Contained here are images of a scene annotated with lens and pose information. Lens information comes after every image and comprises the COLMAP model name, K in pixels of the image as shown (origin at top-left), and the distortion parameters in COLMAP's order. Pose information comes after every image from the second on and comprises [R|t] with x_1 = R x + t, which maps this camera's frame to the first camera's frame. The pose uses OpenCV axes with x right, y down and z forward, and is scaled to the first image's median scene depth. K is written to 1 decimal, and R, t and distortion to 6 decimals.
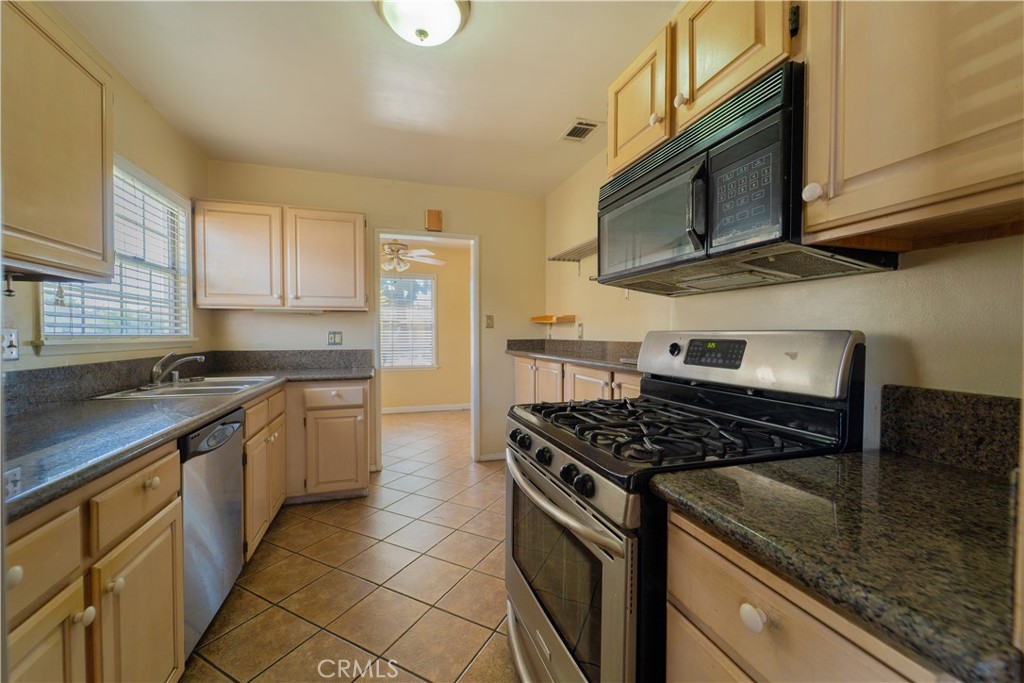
lens RADIAL K [[412.1, 0, 510.5], [0, 412.1, 339.4], [0, 0, 1]] dist [0.003309, -0.001032]
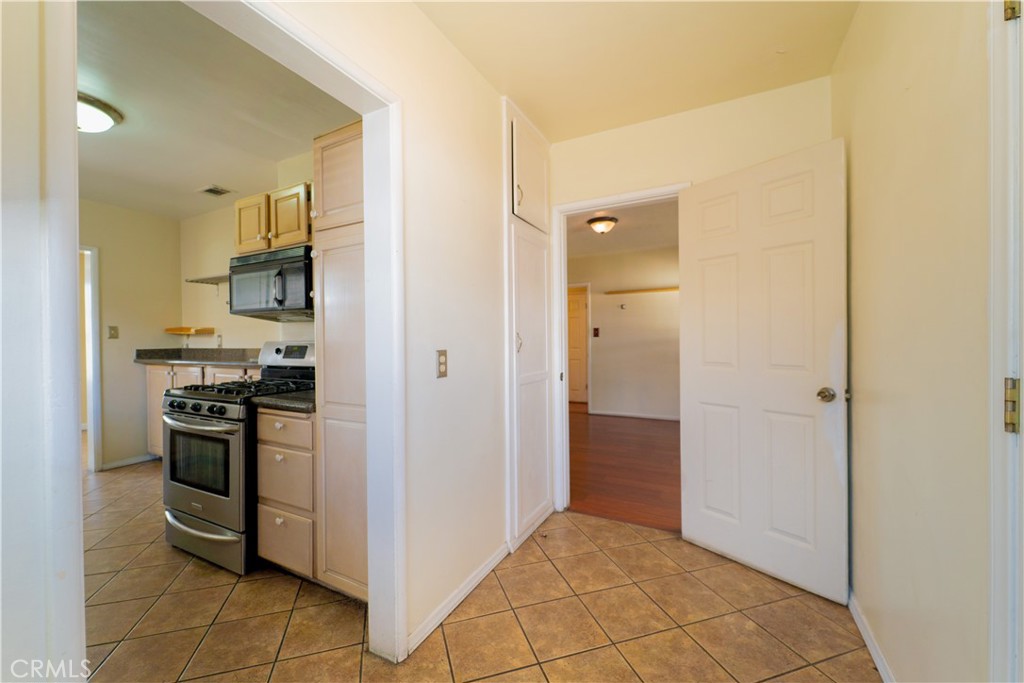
lens RADIAL K [[412.1, 0, 507.8], [0, 412.1, 342.8], [0, 0, 1]] dist [0.003309, -0.001032]
pose [[0.715648, -0.012895, 0.698343, -0.140213], [0.019325, 0.999812, -0.001343, 0.007242], [-0.698194, 0.014457, 0.715762, -0.897254]]
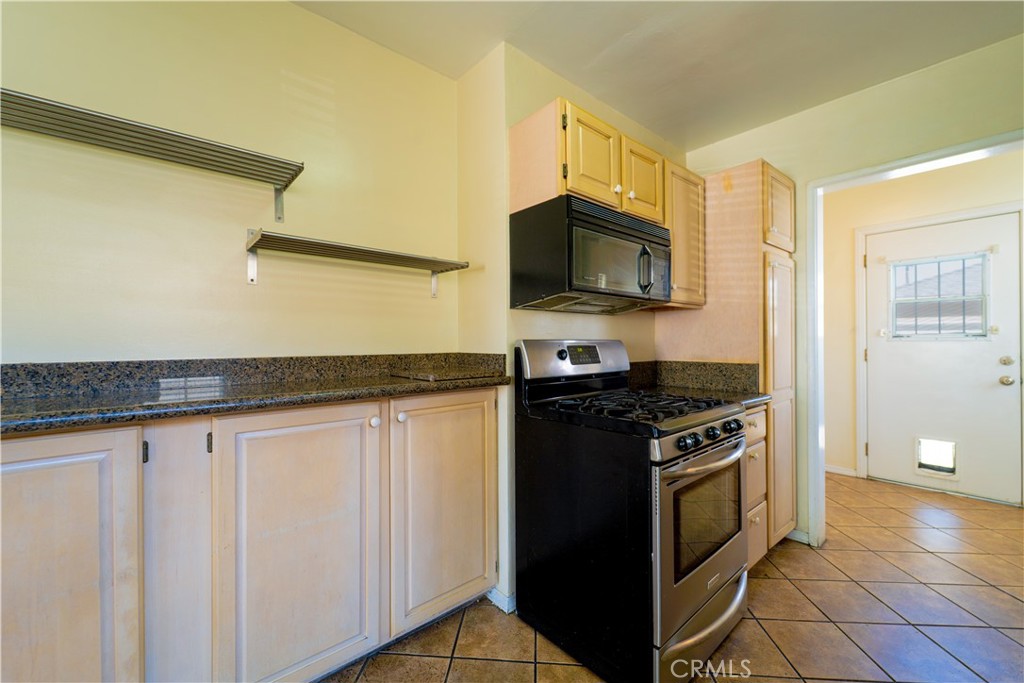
lens RADIAL K [[412.1, 0, 501.1], [0, 412.1, 343.0], [0, 0, 1]] dist [0.003309, -0.001032]
pose [[-0.389296, 0.002778, 0.921108, -0.553399], [0.021490, 0.999751, 0.006067, -0.018096], [-0.920862, 0.022157, -0.389259, 1.346471]]
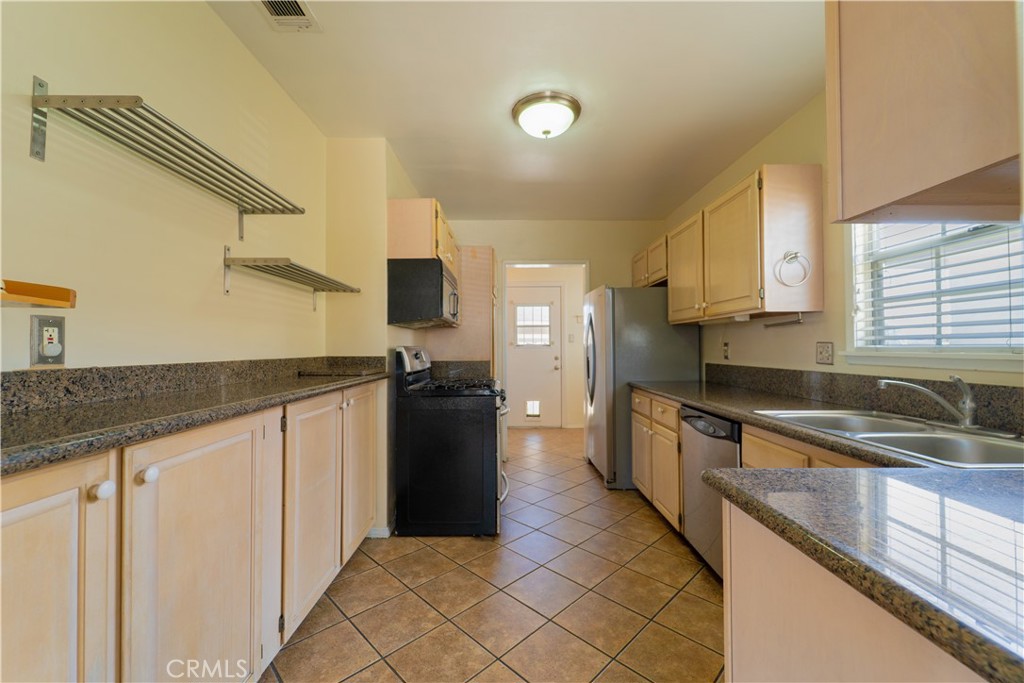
lens RADIAL K [[412.1, 0, 519.3], [0, 412.1, 339.9], [0, 0, 1]] dist [0.003309, -0.001032]
pose [[-0.959947, 0.007727, 0.280076, -0.487181], [0.006957, 0.999969, -0.003745, -0.031184], [-0.280096, -0.001646, -0.959971, 2.089876]]
